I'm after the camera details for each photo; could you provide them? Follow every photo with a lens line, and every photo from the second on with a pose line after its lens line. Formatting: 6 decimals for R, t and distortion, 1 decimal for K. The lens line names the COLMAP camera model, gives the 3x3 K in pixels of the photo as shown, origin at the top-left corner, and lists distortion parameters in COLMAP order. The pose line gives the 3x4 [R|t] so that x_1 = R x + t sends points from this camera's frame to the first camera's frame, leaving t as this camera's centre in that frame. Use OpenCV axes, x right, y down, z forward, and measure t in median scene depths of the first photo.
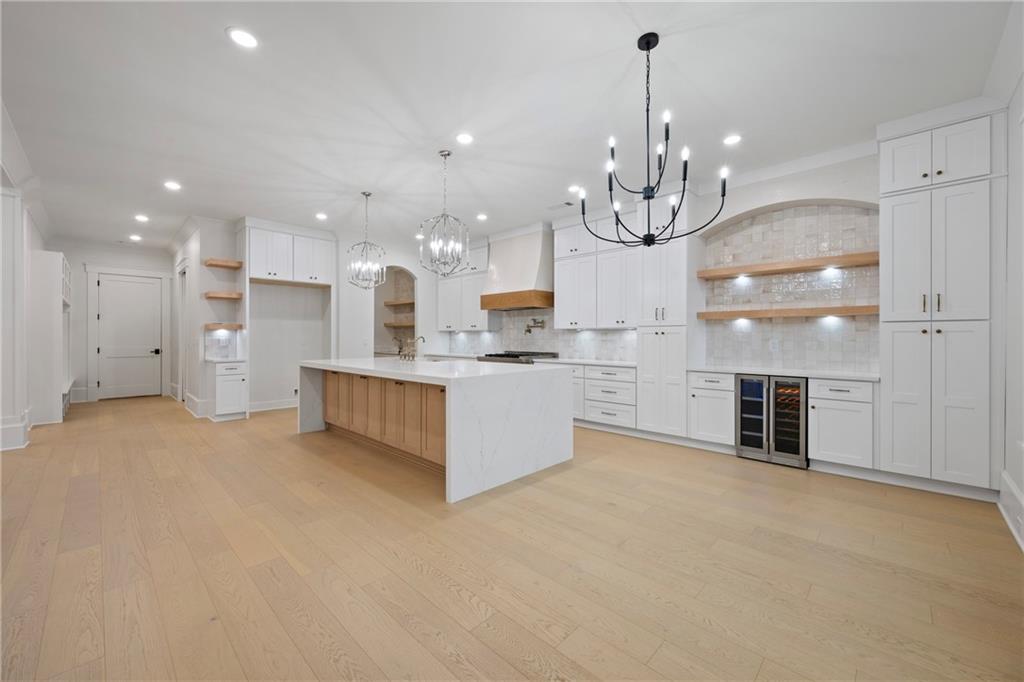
lens RADIAL K [[403.0, 0, 512.3], [0, 403.0, 338.7], [0, 0, 1]] dist [-0.000611, 0.000870]
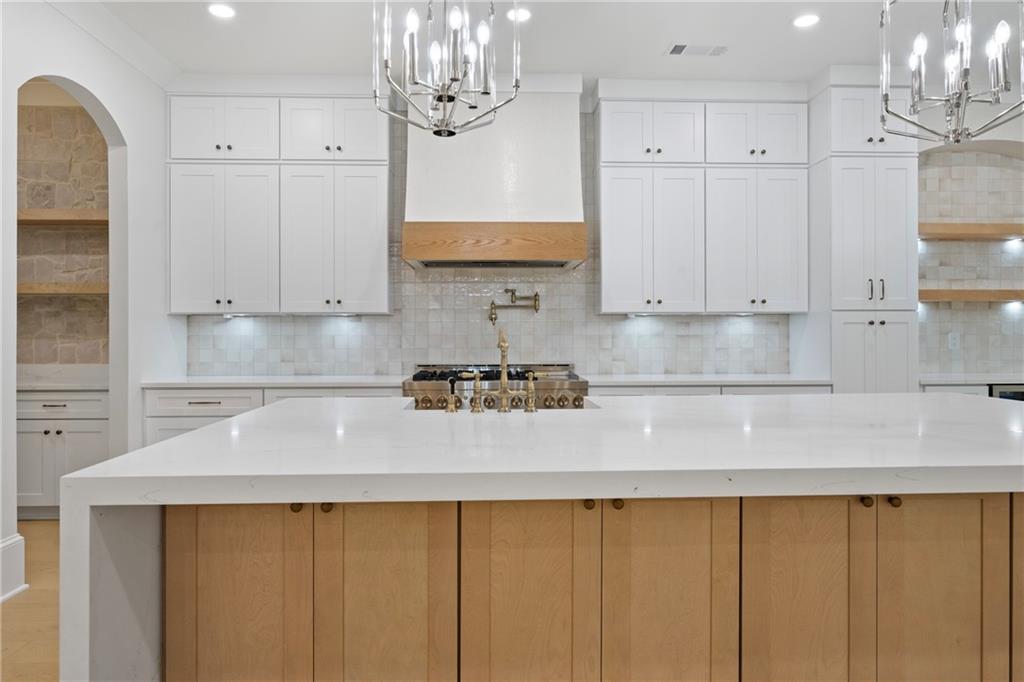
lens RADIAL K [[684.9, 0, 513.7], [0, 684.9, 337.3], [0, 0, 1]] dist [-0.005548, -0.004468]
pose [[0.685496, -0.009830, 0.728010, -0.544000], [0.005825, 0.999951, 0.008017, -0.002941], [-0.728054, -0.001255, 0.685519, 0.536184]]
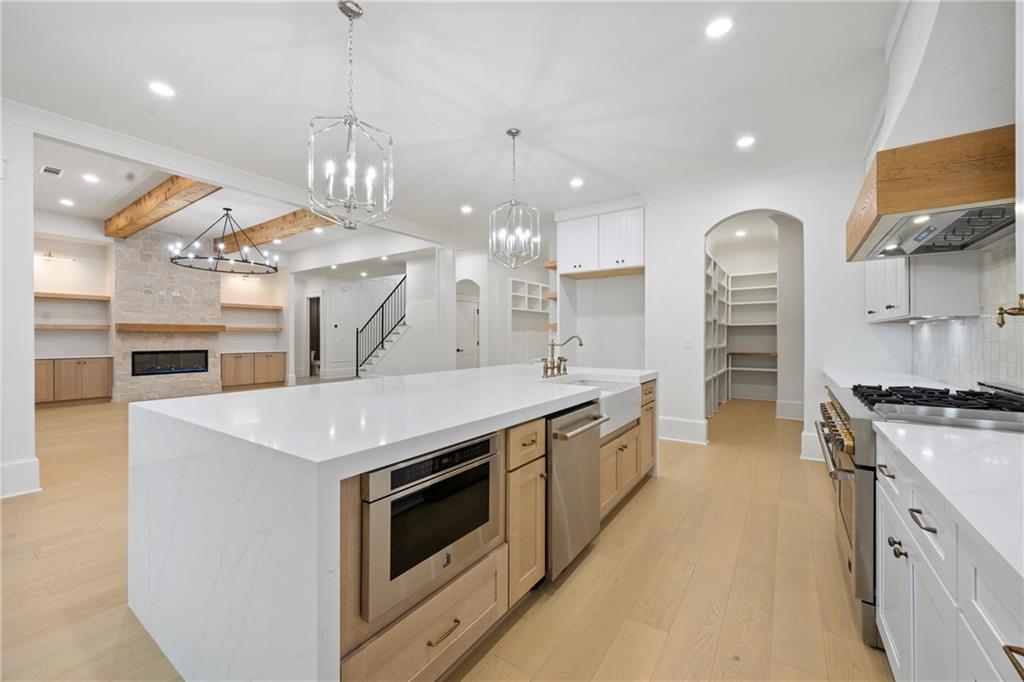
lens RADIAL K [[403.0, 0, 509.8], [0, 403.0, 336.1], [0, 0, 1]] dist [-0.000611, 0.000870]
pose [[0.158534, -0.003258, -0.987348, 0.267027], [-0.001796, 0.999992, -0.003588, -0.002400], [0.987352, 0.002342, 0.158527, 0.719647]]
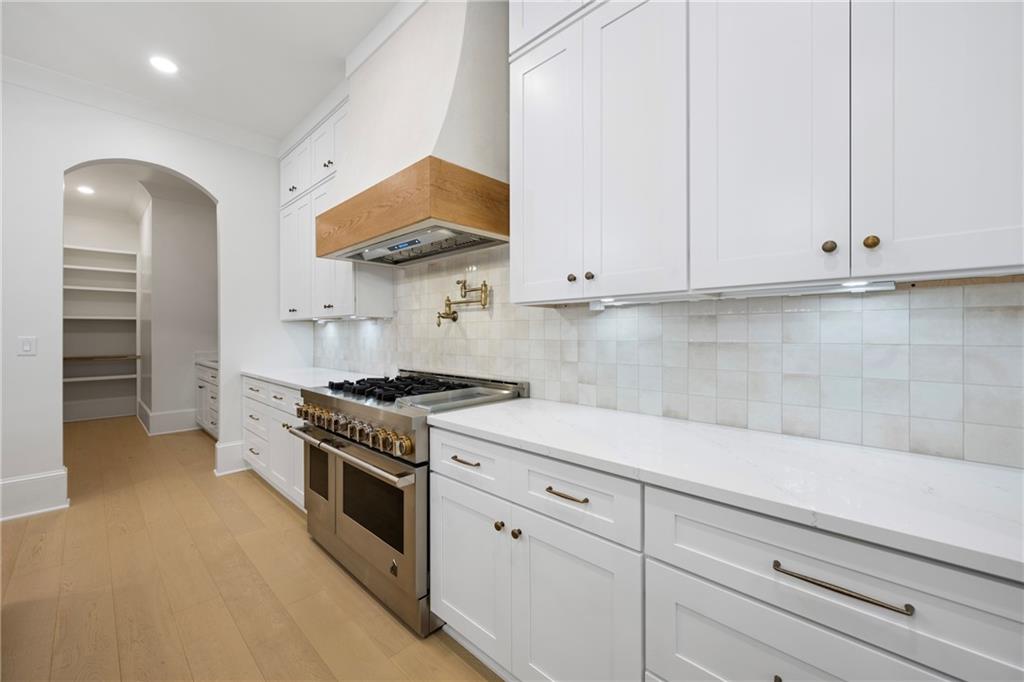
lens RADIAL K [[403.0, 0, 511.4], [0, 403.0, 334.9], [0, 0, 1]] dist [-0.000611, 0.000870]
pose [[0.999985, -0.003333, 0.004301, 0.104791], [0.003332, 0.999994, 0.000289, -0.002619], [-0.004302, -0.000274, 0.999991, 0.725136]]
